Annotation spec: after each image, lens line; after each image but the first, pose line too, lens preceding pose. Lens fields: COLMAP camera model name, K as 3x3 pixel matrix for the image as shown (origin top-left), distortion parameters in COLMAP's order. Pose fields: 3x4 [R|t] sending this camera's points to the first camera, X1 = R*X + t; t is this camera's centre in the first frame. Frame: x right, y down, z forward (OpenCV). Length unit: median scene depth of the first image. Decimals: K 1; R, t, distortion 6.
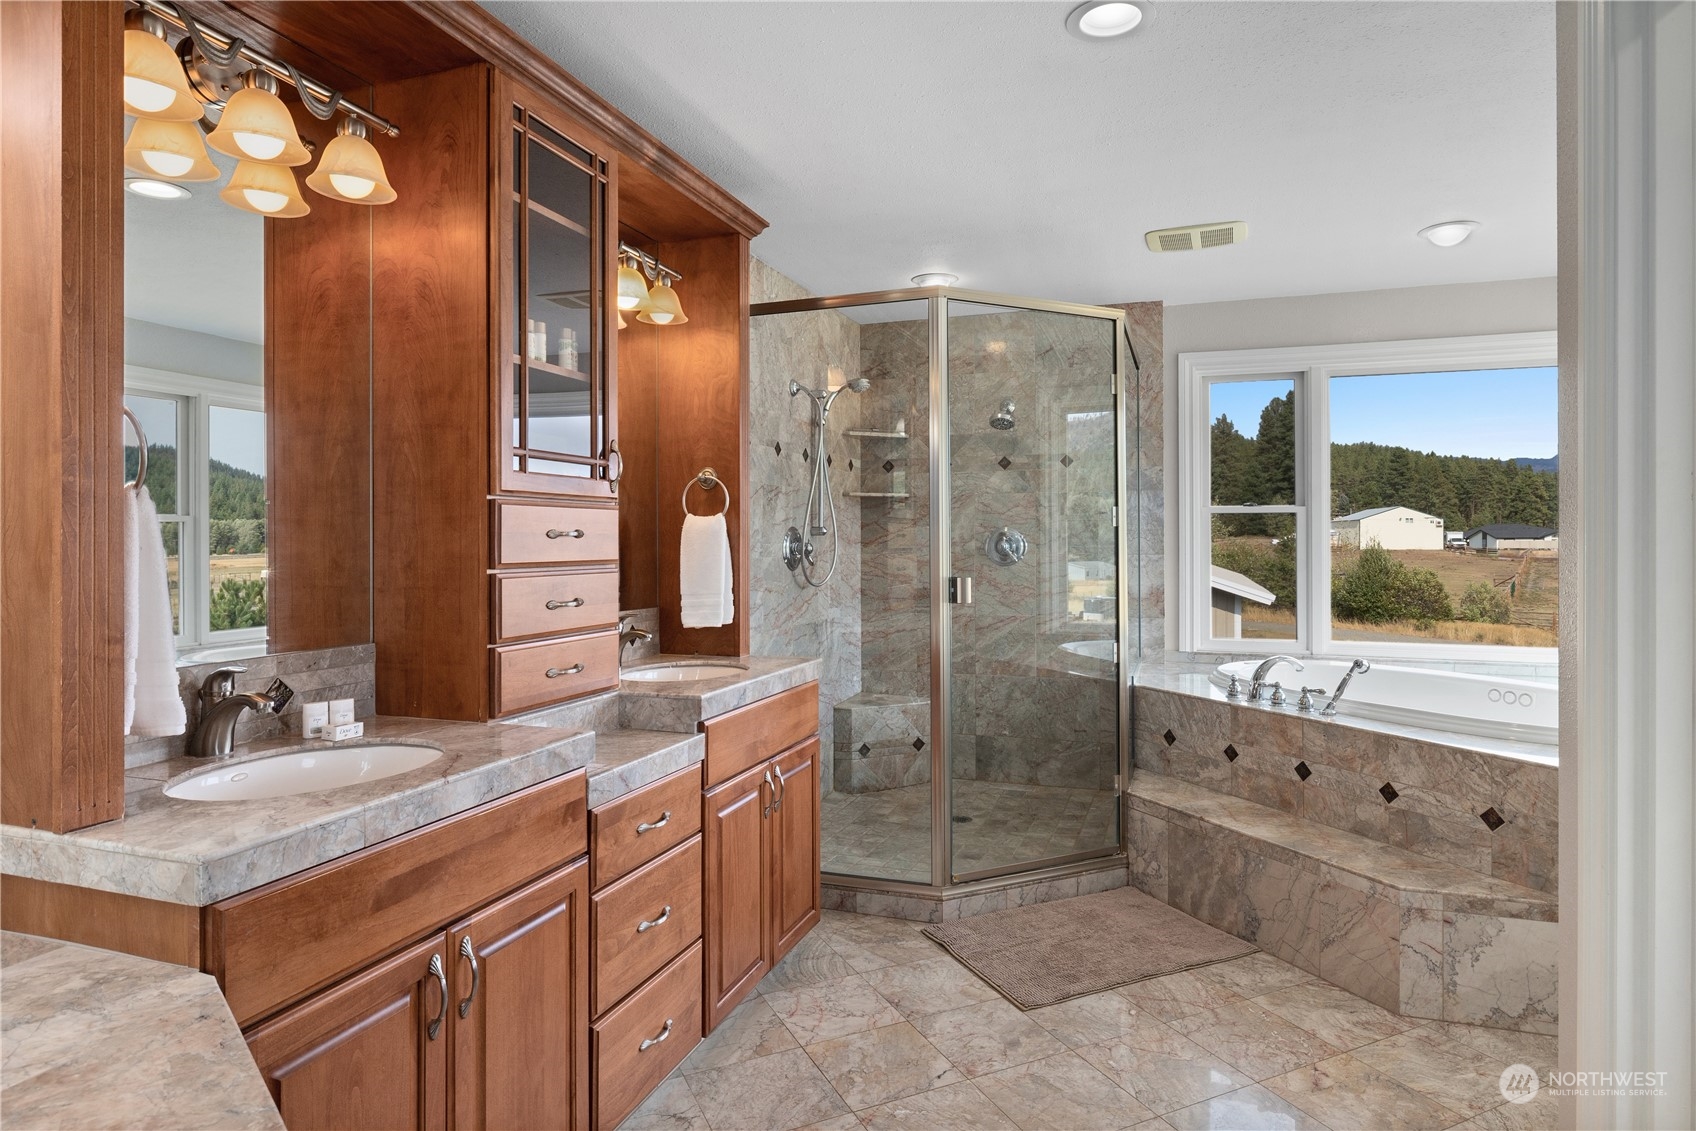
lens RADIAL K [[965.4, 0, 850.5], [0, 965.4, 534.5], [0, 0, 1]] dist [-0.005596, -0.000081]
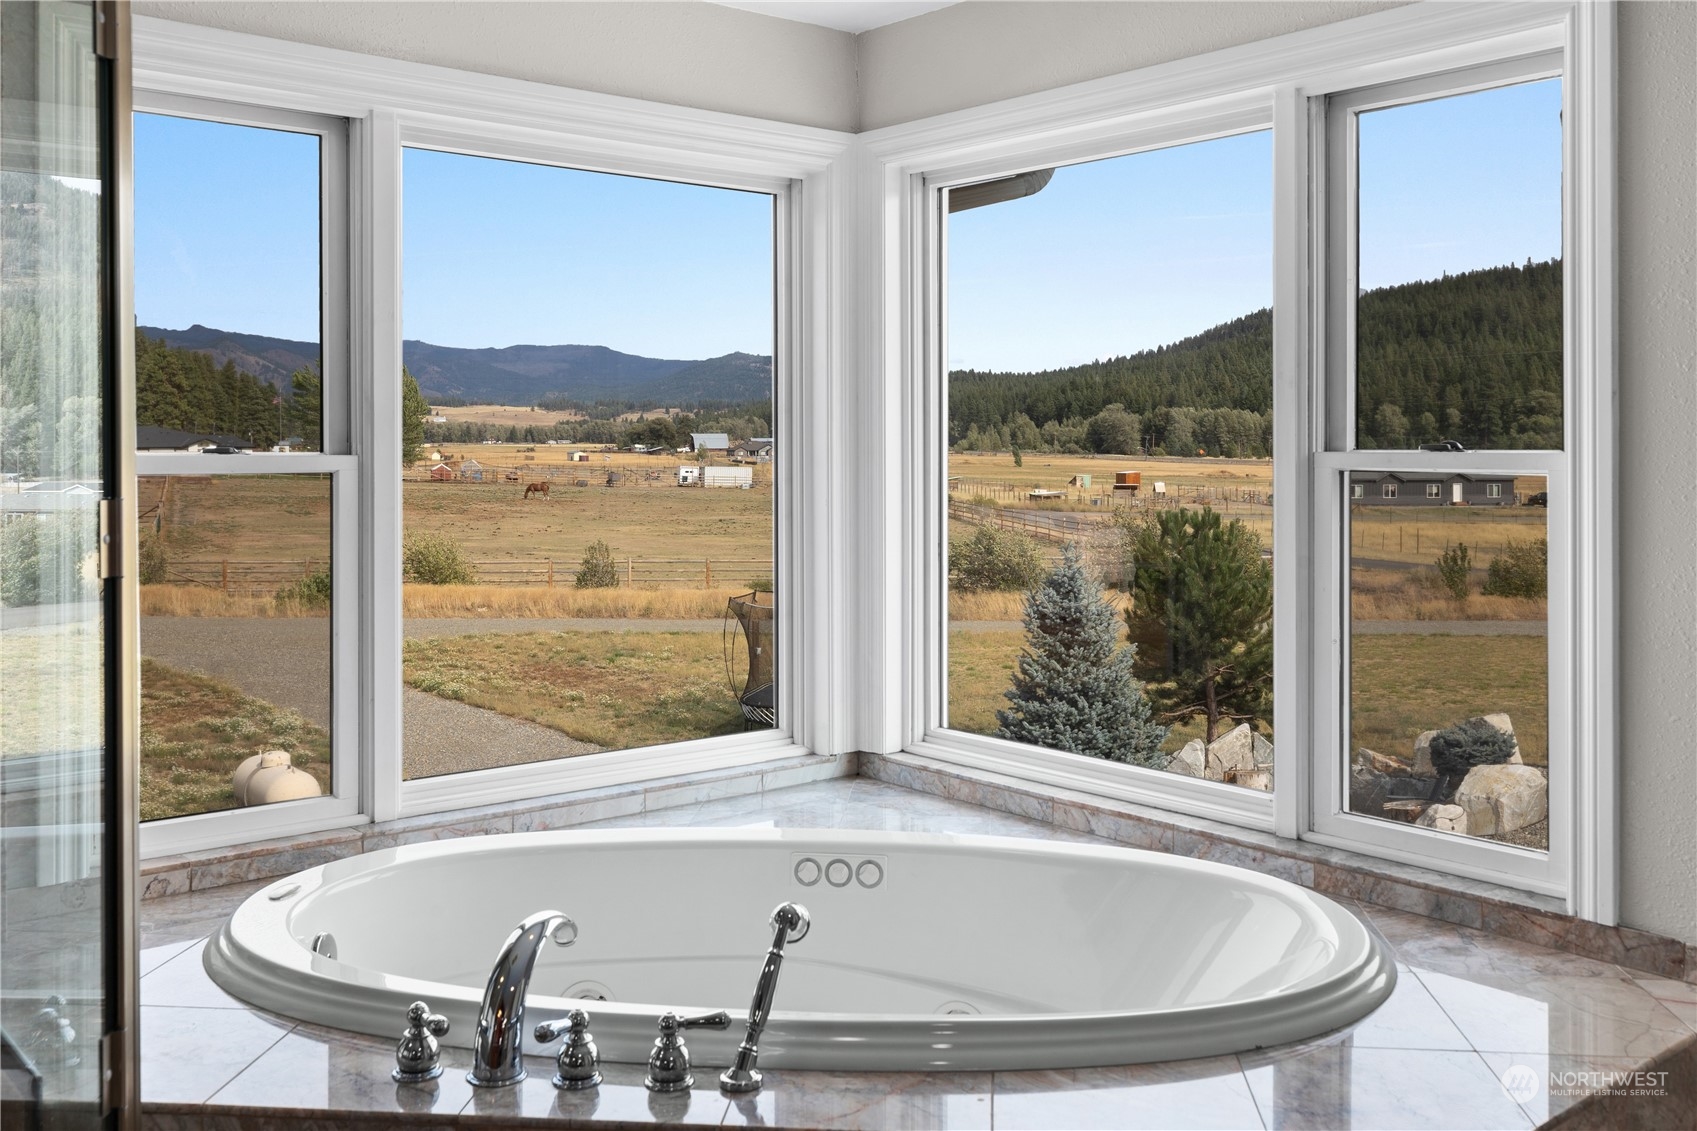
lens RADIAL K [[1583.9, 0, 815.3], [0, 1583.9, 455.7], [0, 0, 1]] dist [0.004697, 0.000000]
pose [[0.523240, -0.006734, 0.852159, 0.013720], [-0.003118, 0.999947, 0.009817, -0.040844], [-0.852180, -0.007793, 0.523191, 0.556580]]
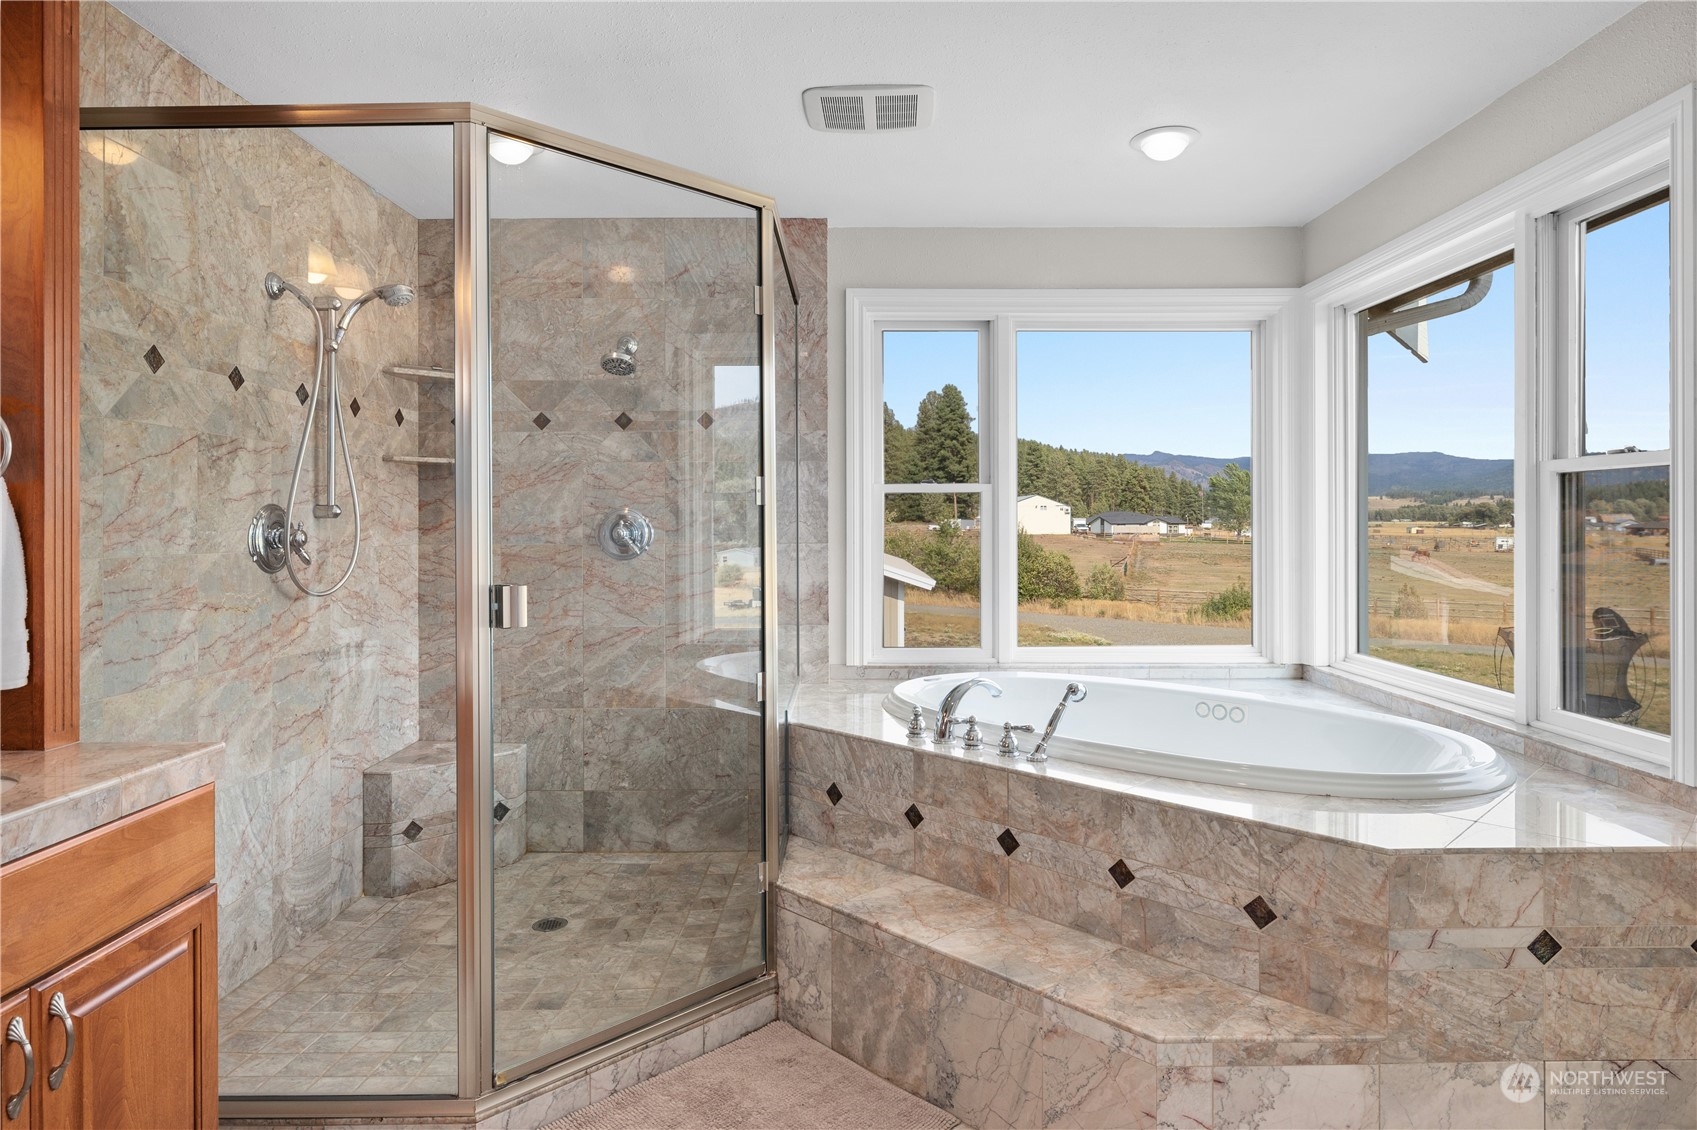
lens RADIAL K [[965.9, 0, 825.2], [0, 965.9, 540.7], [0, 0, 1]] dist [-0.005596, -0.000081]
pose [[0.953063, -0.005165, 0.302729, 0.095880], [-0.001270, 0.999777, 0.021056, 0.002208], [-0.302770, -0.020452, 0.952844, 0.284767]]
